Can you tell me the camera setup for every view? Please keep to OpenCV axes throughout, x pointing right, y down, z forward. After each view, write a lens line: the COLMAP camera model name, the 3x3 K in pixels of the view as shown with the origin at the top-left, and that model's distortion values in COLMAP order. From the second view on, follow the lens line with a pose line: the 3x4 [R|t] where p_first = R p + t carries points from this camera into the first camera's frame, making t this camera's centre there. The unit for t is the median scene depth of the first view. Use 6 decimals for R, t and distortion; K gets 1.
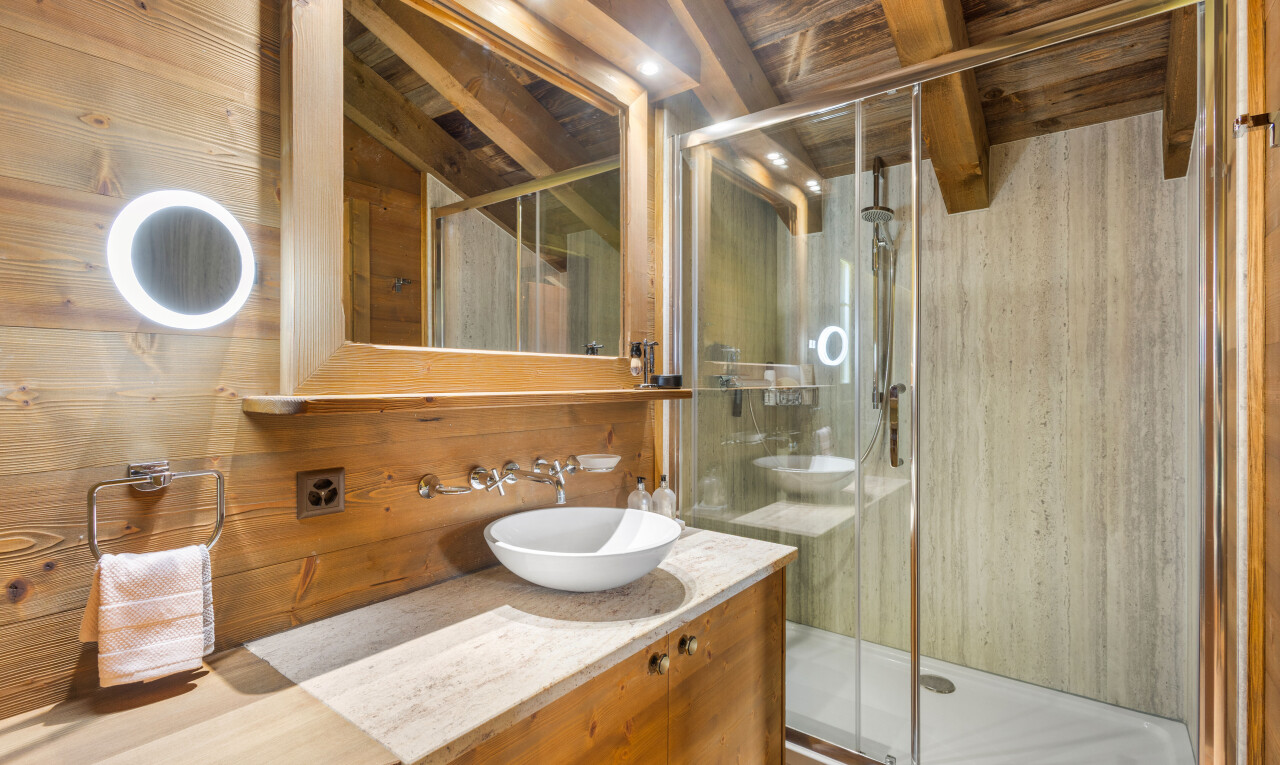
lens RADIAL K [[592.2, 0, 634.8], [0, 592.2, 380.0], [0, 0, 1]] dist [0.012820, -0.002270]
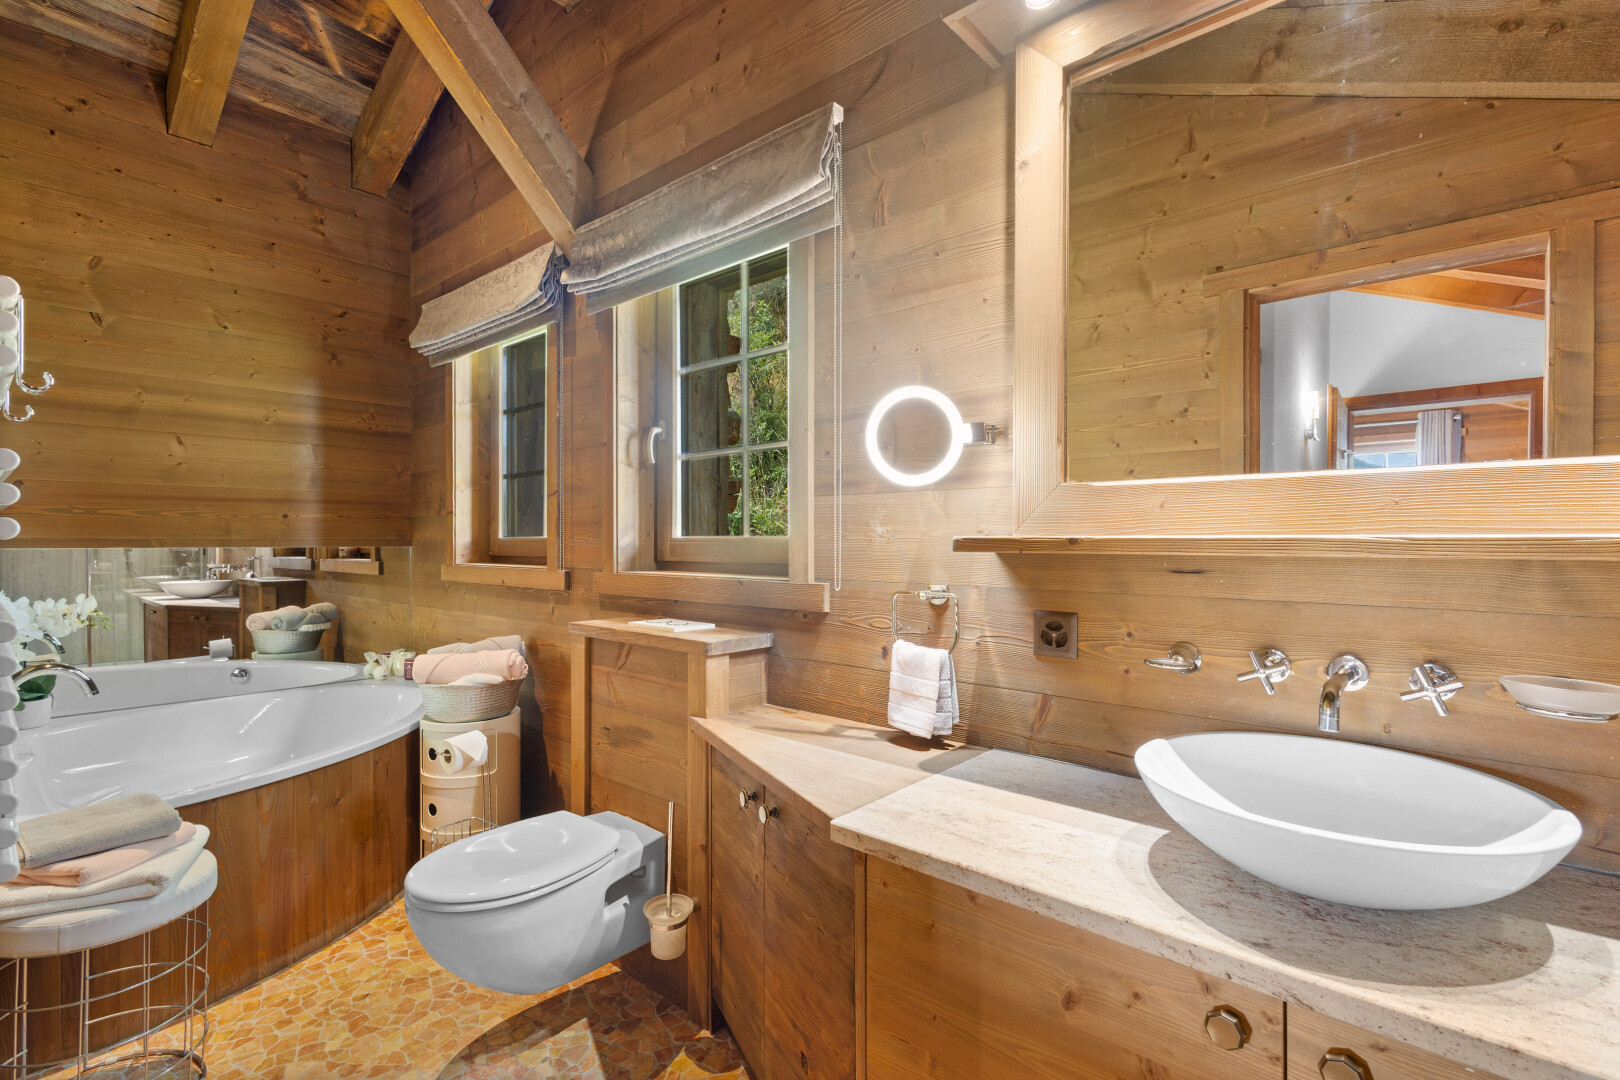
lens RADIAL K [[737.3, 0, 803.8], [0, 737.3, 541.6], [0, 0, 1]] dist [0.006342, 0.000538]
pose [[-0.055898, 0.002654, -0.998433, 0.765223], [-0.001492, 0.999995, 0.002742, 0.031004], [0.998435, 0.001643, -0.055894, 0.669166]]
